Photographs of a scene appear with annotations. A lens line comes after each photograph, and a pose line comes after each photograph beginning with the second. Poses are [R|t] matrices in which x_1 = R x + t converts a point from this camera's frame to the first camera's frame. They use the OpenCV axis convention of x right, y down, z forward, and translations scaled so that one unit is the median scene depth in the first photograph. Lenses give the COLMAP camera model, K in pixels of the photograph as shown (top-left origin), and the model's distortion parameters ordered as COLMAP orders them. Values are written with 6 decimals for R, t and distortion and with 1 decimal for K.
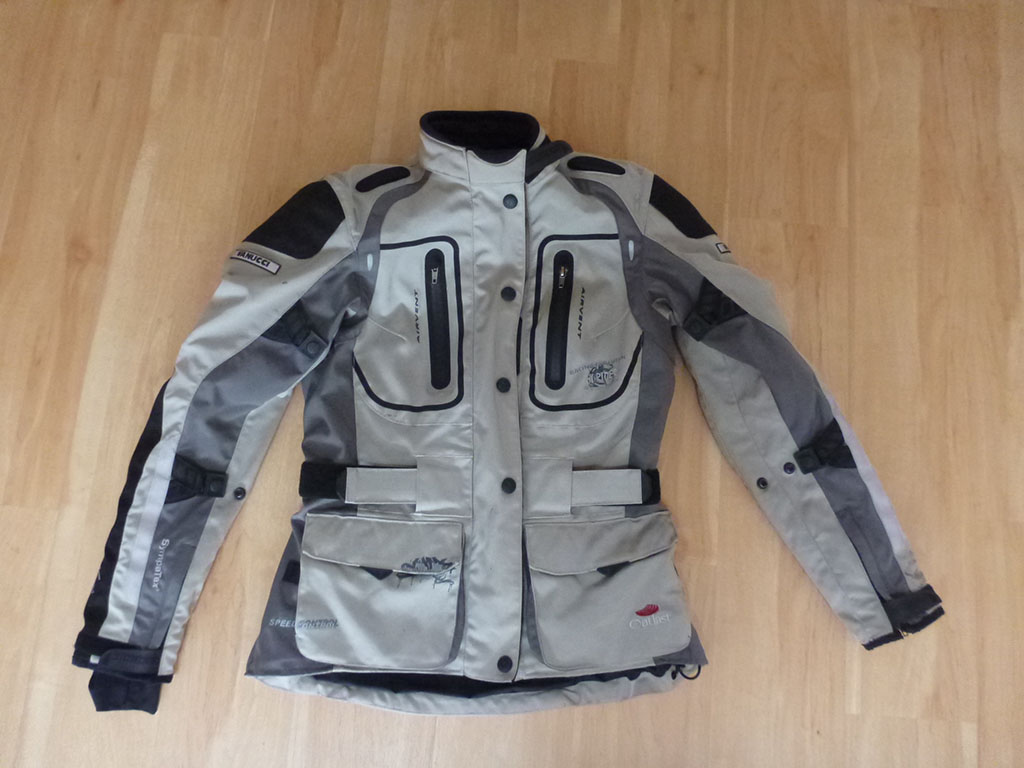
lens RADIAL K [[908.2, 0, 512.0], [0, 908.2, 384.0], [0, 0, 1]] dist [-0.004045, -0.021250]
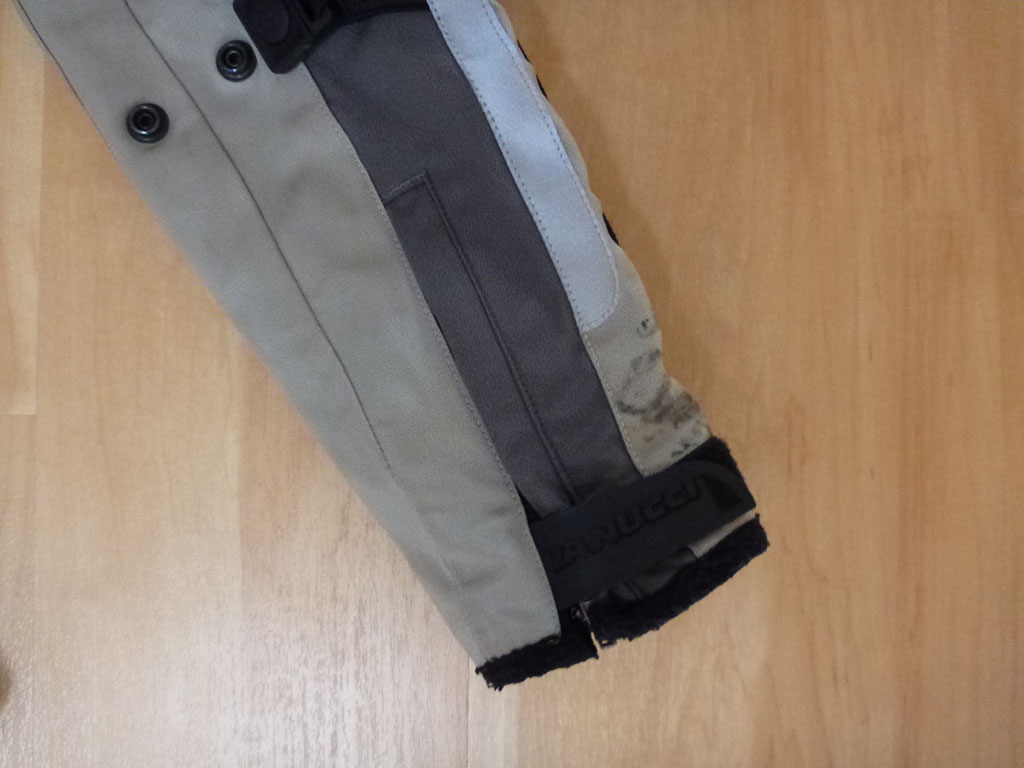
lens RADIAL K [[841.9, 0, 491.1], [0, 841.9, 388.0], [0, 0, 1]] dist [-0.004616, -0.008667]
pose [[0.997425, -0.067408, -0.024480, 0.386206], [0.070719, 0.981189, 0.179628, 0.151713], [0.011911, -0.180897, 0.983430, 0.730268]]
